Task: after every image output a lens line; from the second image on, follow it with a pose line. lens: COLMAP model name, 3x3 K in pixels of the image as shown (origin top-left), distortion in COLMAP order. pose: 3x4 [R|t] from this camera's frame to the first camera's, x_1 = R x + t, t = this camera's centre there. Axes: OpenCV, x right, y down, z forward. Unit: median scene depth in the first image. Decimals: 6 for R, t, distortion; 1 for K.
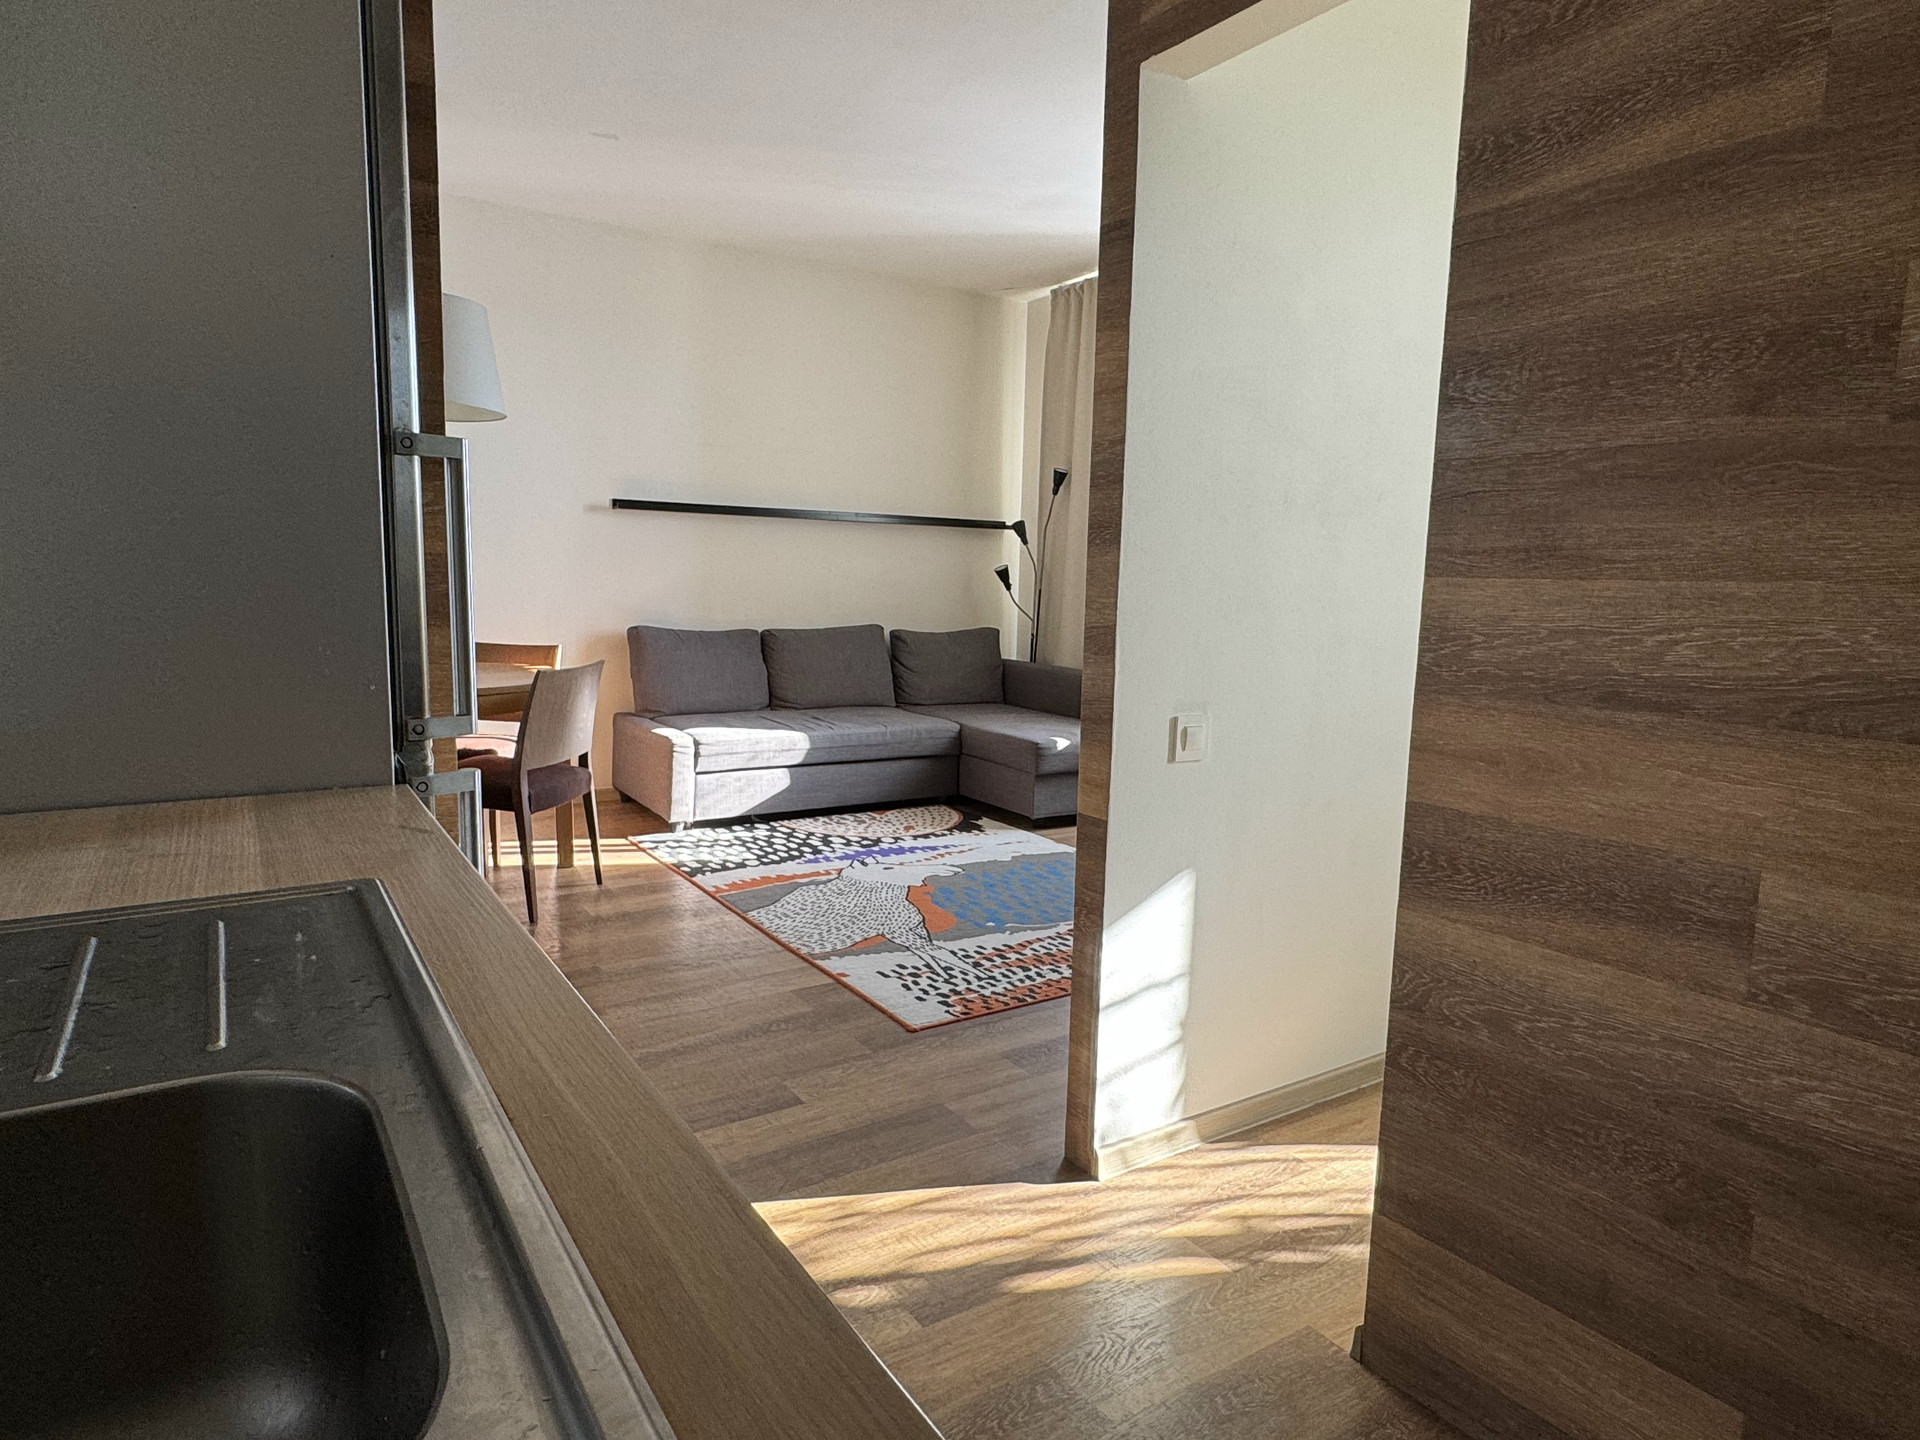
lens RADIAL K [[1111.7, 0, 960.0], [0, 1111.7, 720.0], [0, 0, 1]] dist [0.003014, 0.001138]
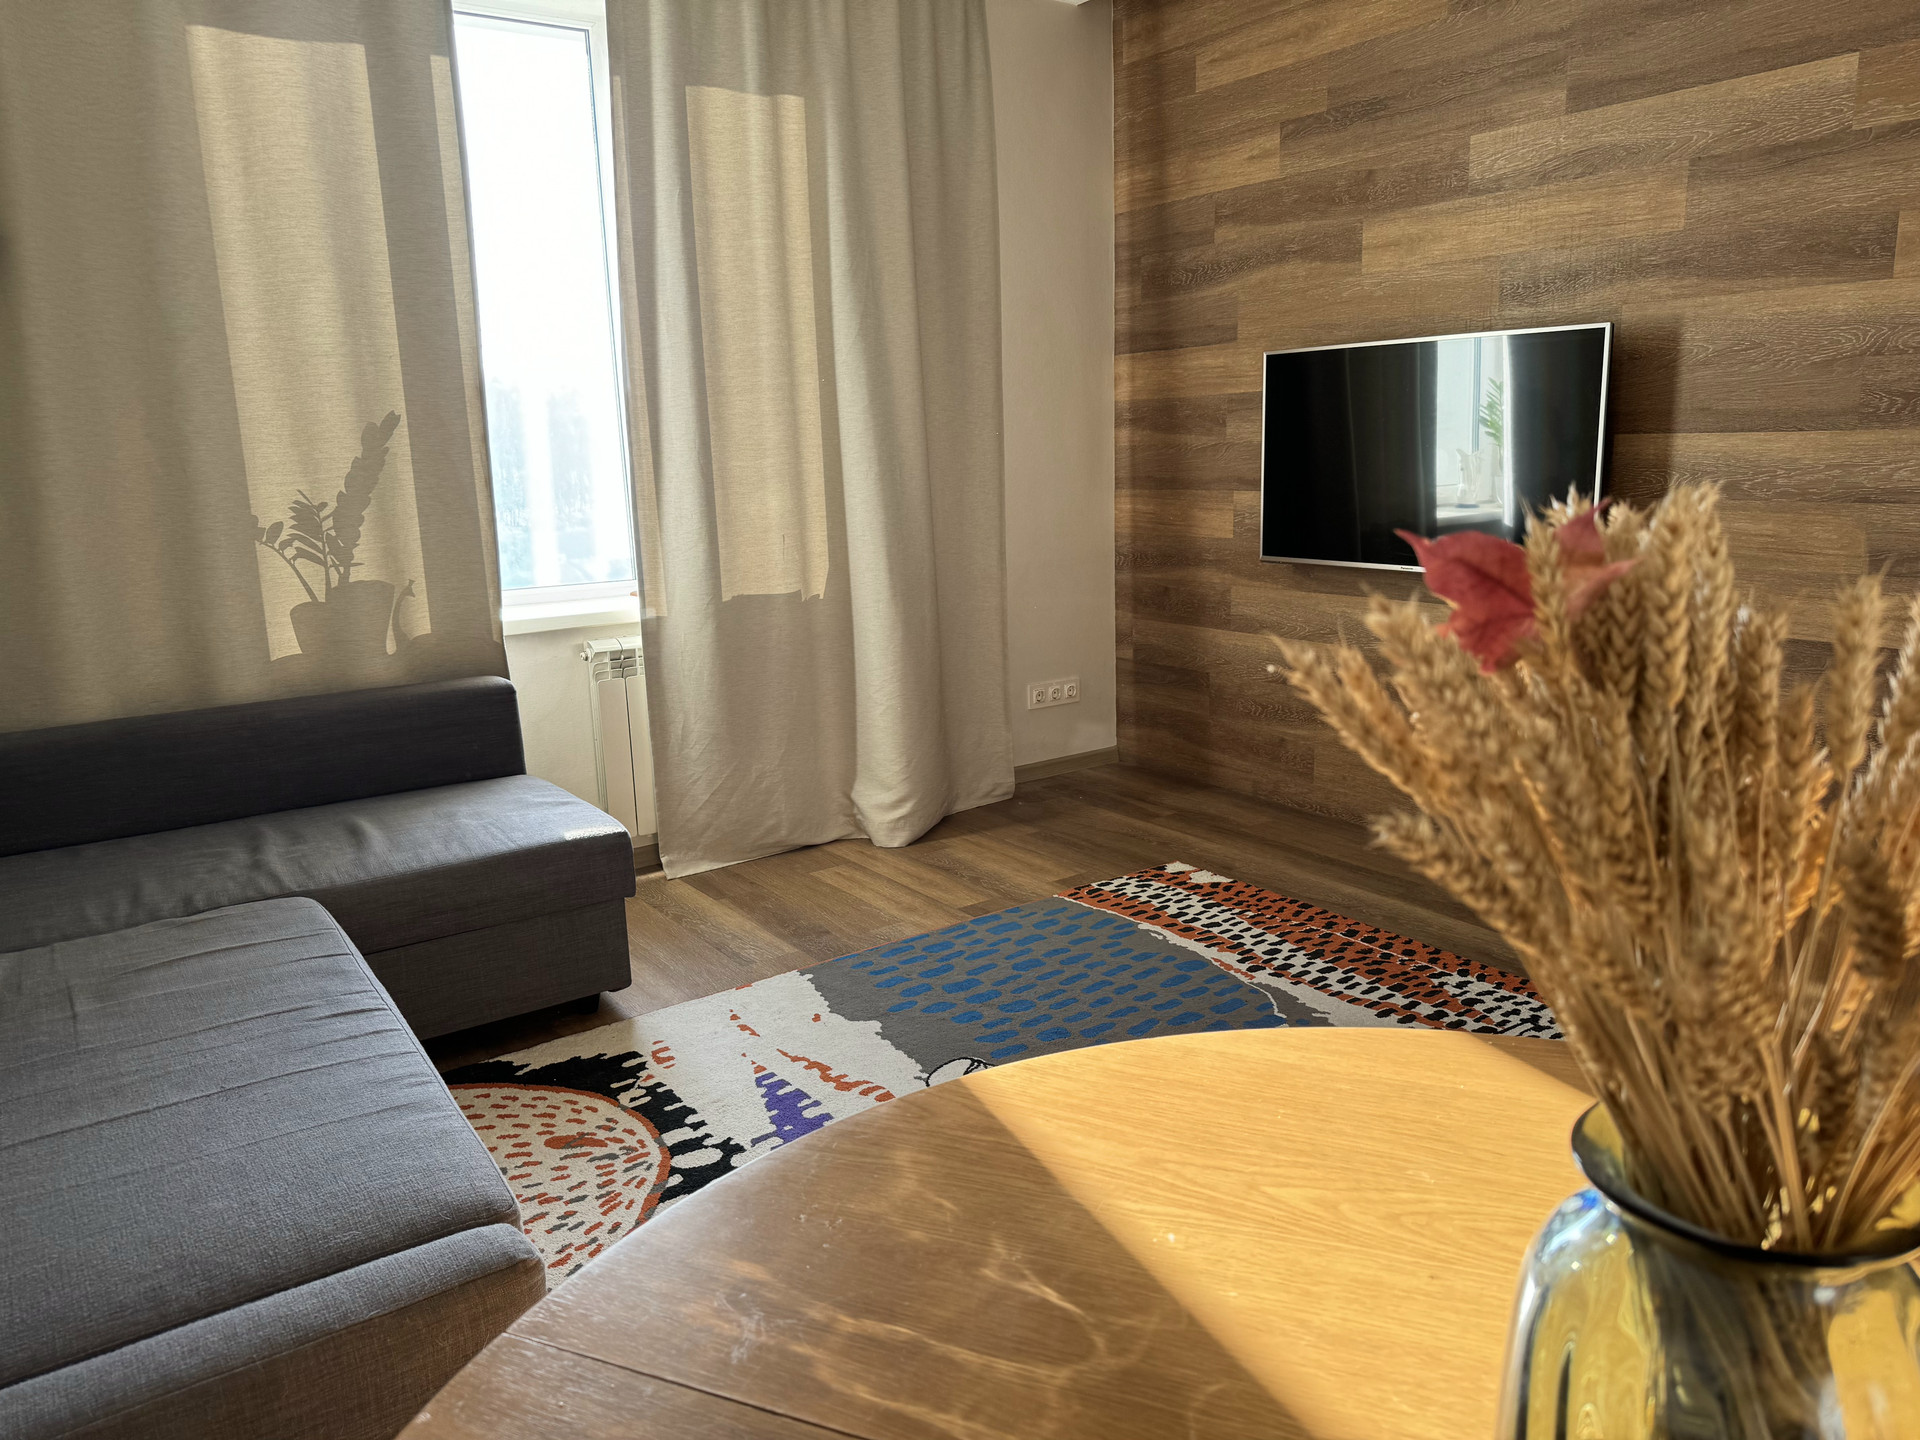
lens RADIAL K [[1356.9, 0, 960.0], [0, 1356.9, 720.0], [0, 0, 1]] dist [-0.002505, -0.003636]
pose [[-0.037716, -0.225190, 0.973585, -0.898264], [0.154699, 0.961216, 0.228322, -0.241152], [-0.987241, 0.159224, -0.001417, 1.596326]]
